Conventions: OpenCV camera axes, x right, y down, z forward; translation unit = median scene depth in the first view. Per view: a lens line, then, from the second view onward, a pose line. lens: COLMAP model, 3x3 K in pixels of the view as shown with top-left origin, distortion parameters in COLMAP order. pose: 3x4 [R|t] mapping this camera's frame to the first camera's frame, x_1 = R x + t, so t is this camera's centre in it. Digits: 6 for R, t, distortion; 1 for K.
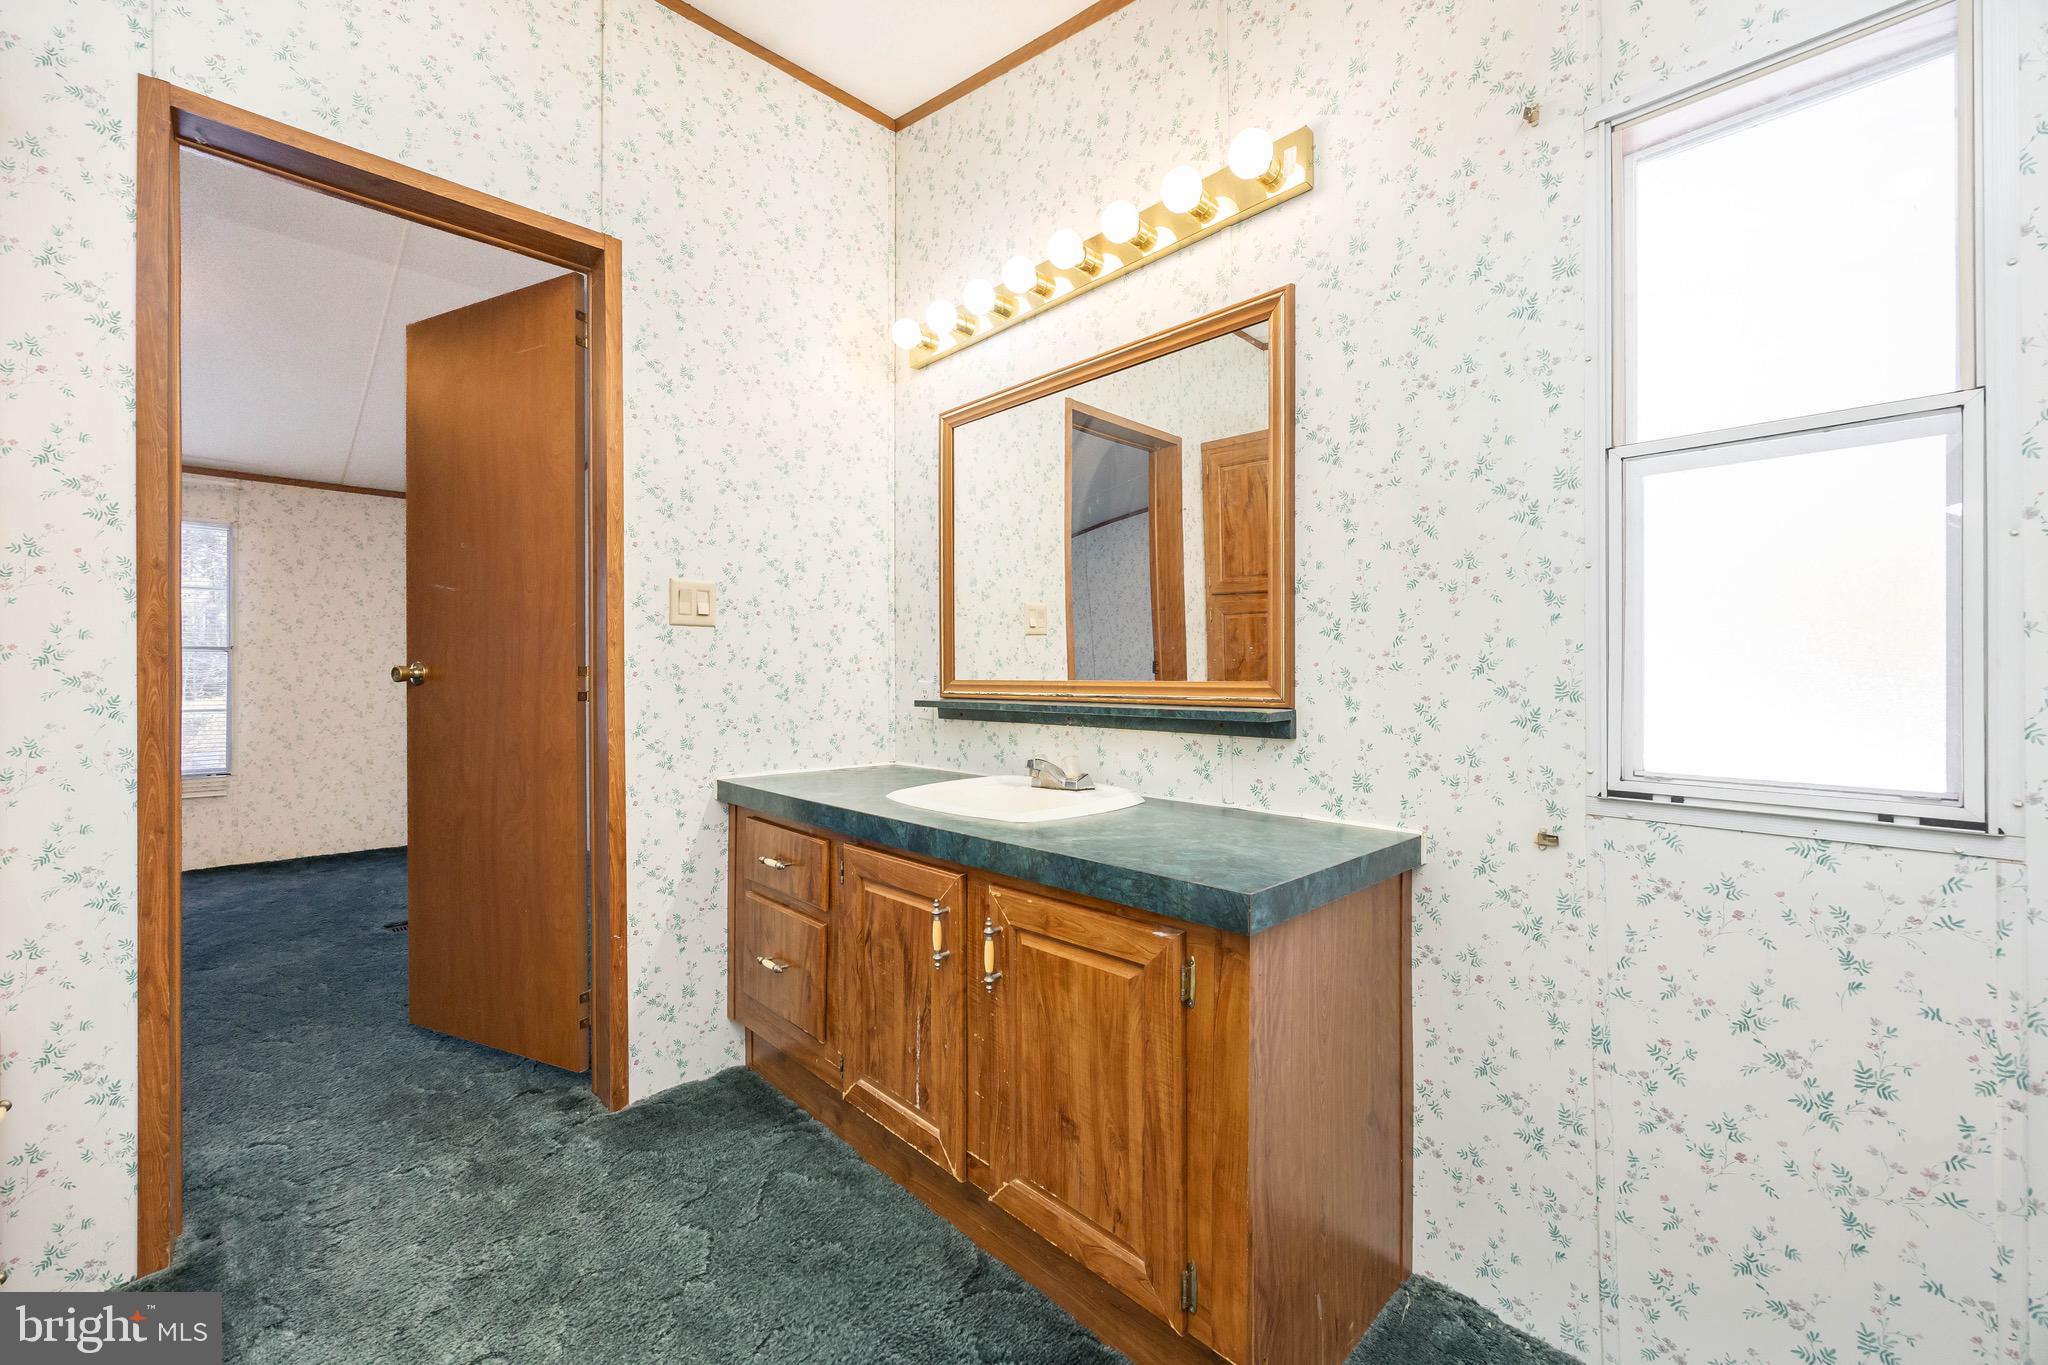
lens RADIAL K [[806.7, 0, 1024.0], [0, 806.7, 669.1], [0, 0, 1]] dist [0.000086, -0.000232]
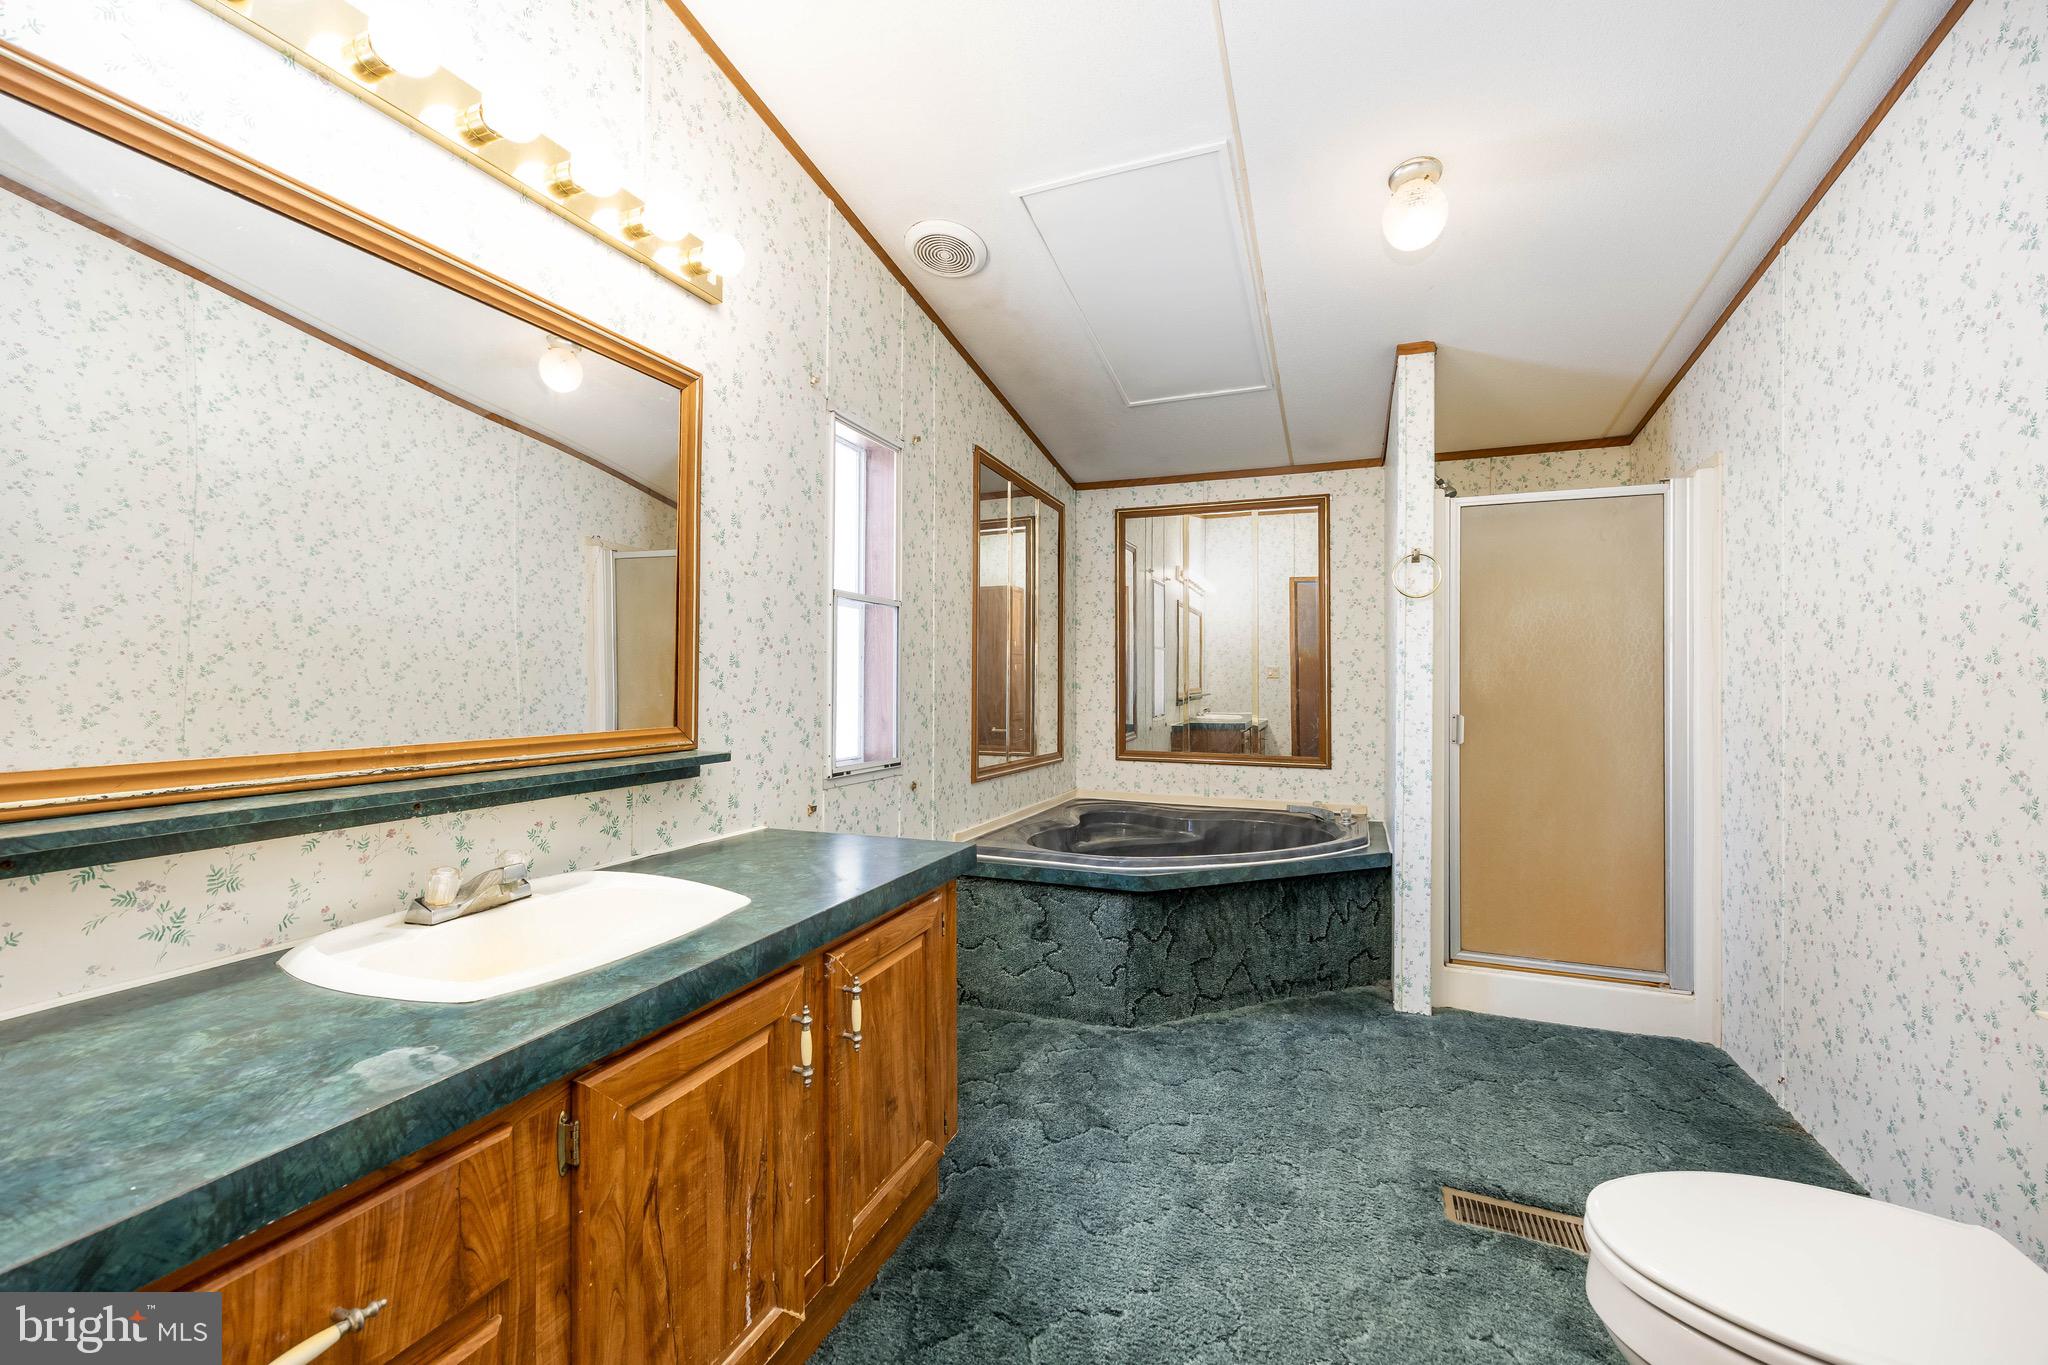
lens RADIAL K [[784.0, 0, 1027.7], [0, 784.0, 686.3], [0, 0, 1]] dist [-0.000611, -0.000023]
pose [[-0.398063, -0.002837, 0.917354, -1.049961], [-0.005710, 0.999984, 0.000615, -0.052033], [-0.917340, -0.004994, -0.398072, 1.240554]]
